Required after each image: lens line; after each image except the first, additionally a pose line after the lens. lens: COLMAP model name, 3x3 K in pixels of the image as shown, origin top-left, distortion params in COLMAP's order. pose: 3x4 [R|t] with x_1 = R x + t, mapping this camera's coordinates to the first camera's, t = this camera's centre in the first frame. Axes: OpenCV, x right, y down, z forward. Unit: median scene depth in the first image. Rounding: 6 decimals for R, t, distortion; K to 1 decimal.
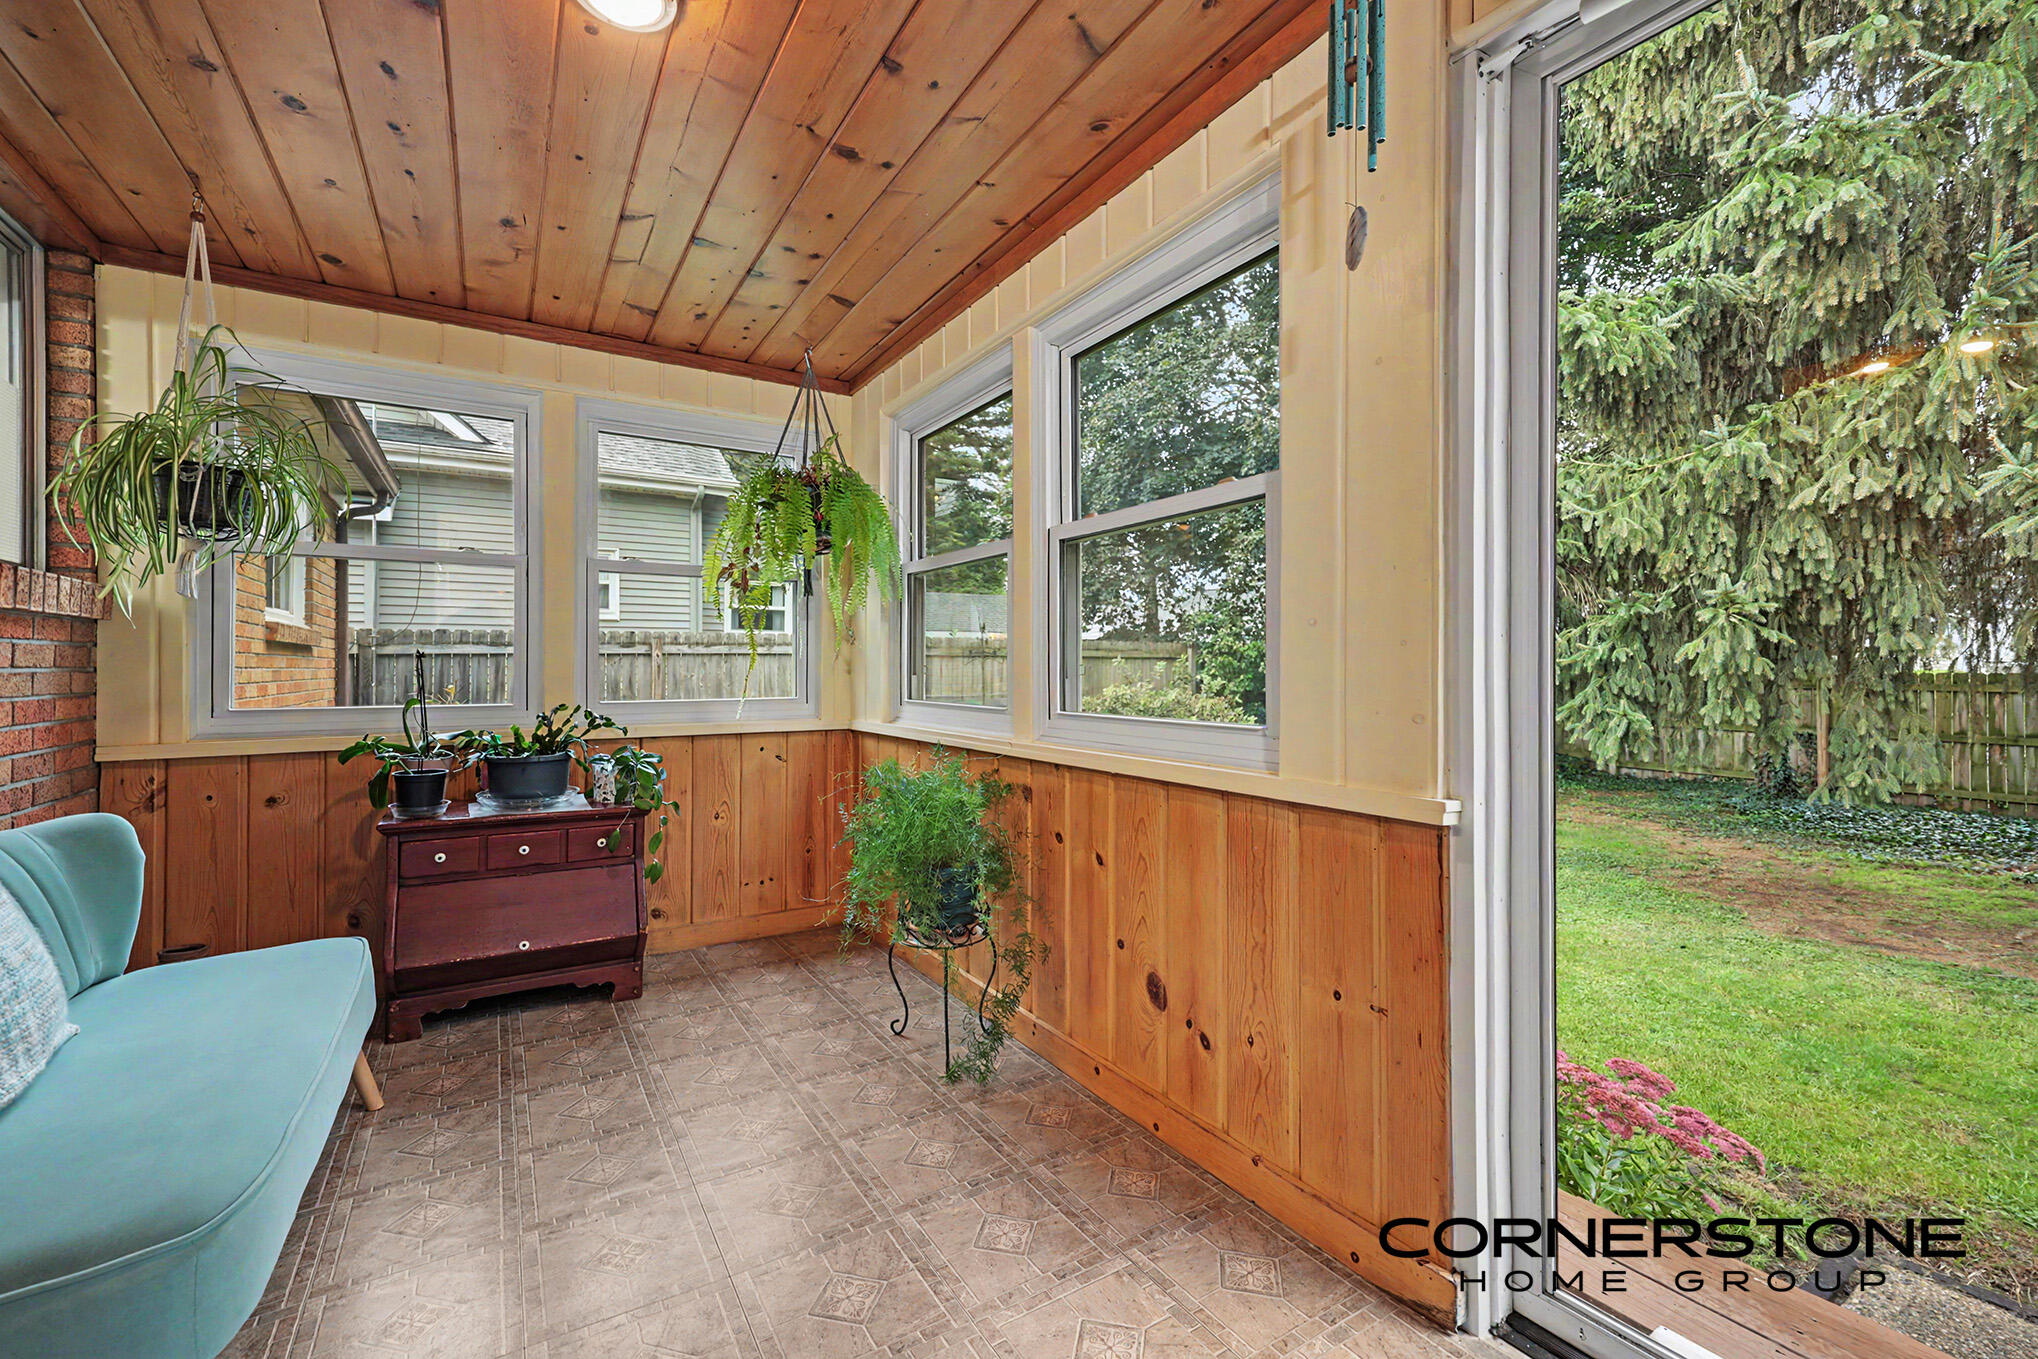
lens RADIAL K [[831.6, 0, 1004.2], [0, 831.6, 673.4], [0, 0, 1]] dist [0.001646, 0.000154]
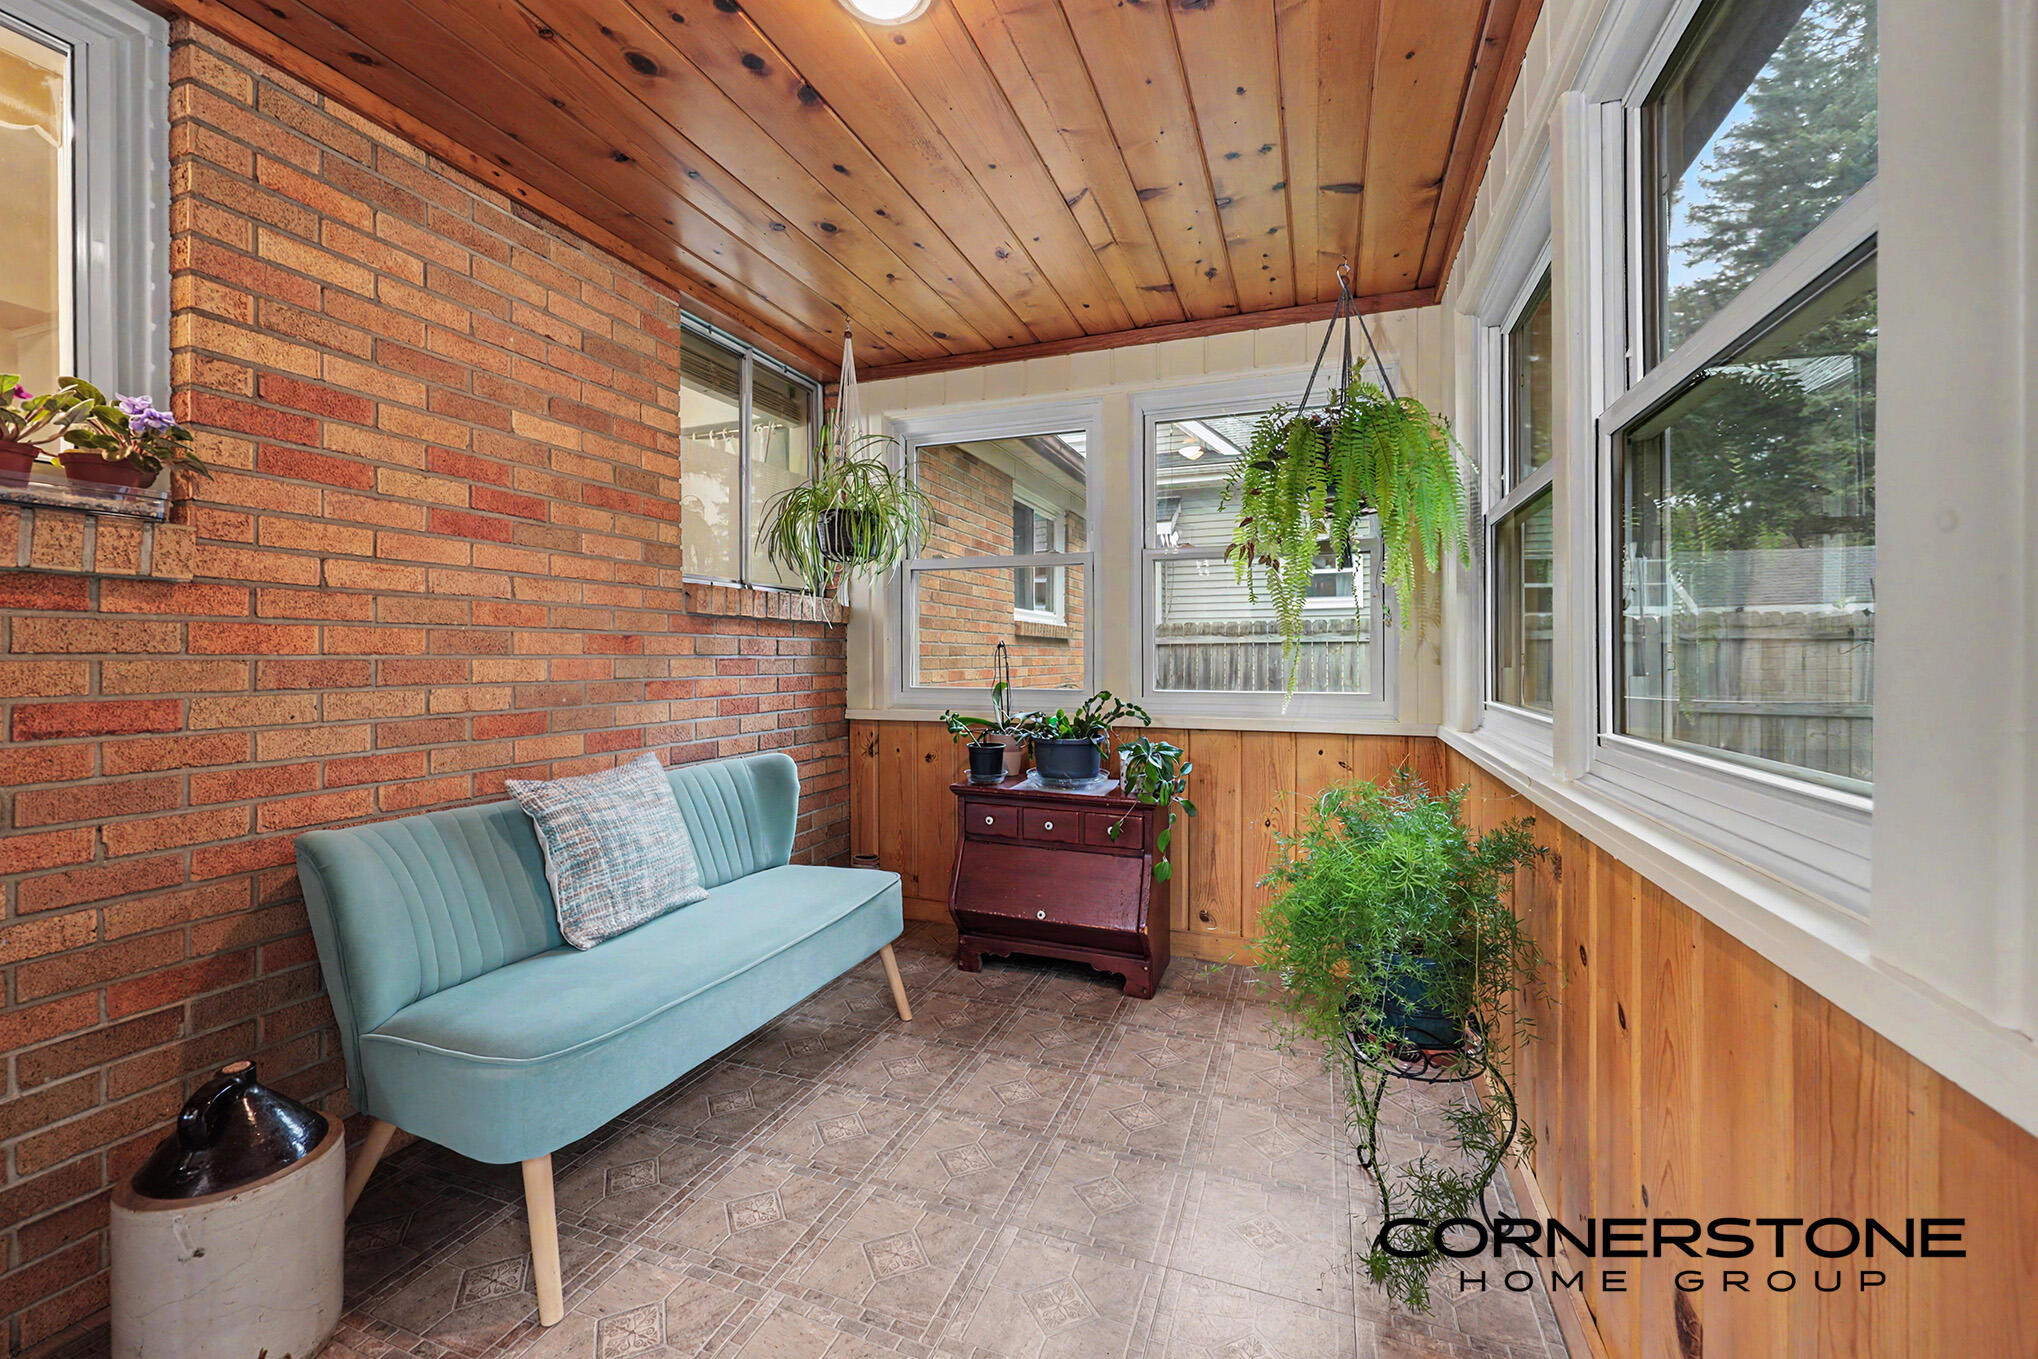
lens RADIAL K [[831.6, 0, 1007.3], [0, 831.6, 644.0], [0, 0, 1]] dist [0.001646, 0.000154]
pose [[0.612388, -0.010469, -0.790488, 0.226409], [-0.006868, 0.999804, -0.018561, -0.001816], [0.790527, 0.016796, 0.612196, 0.276411]]
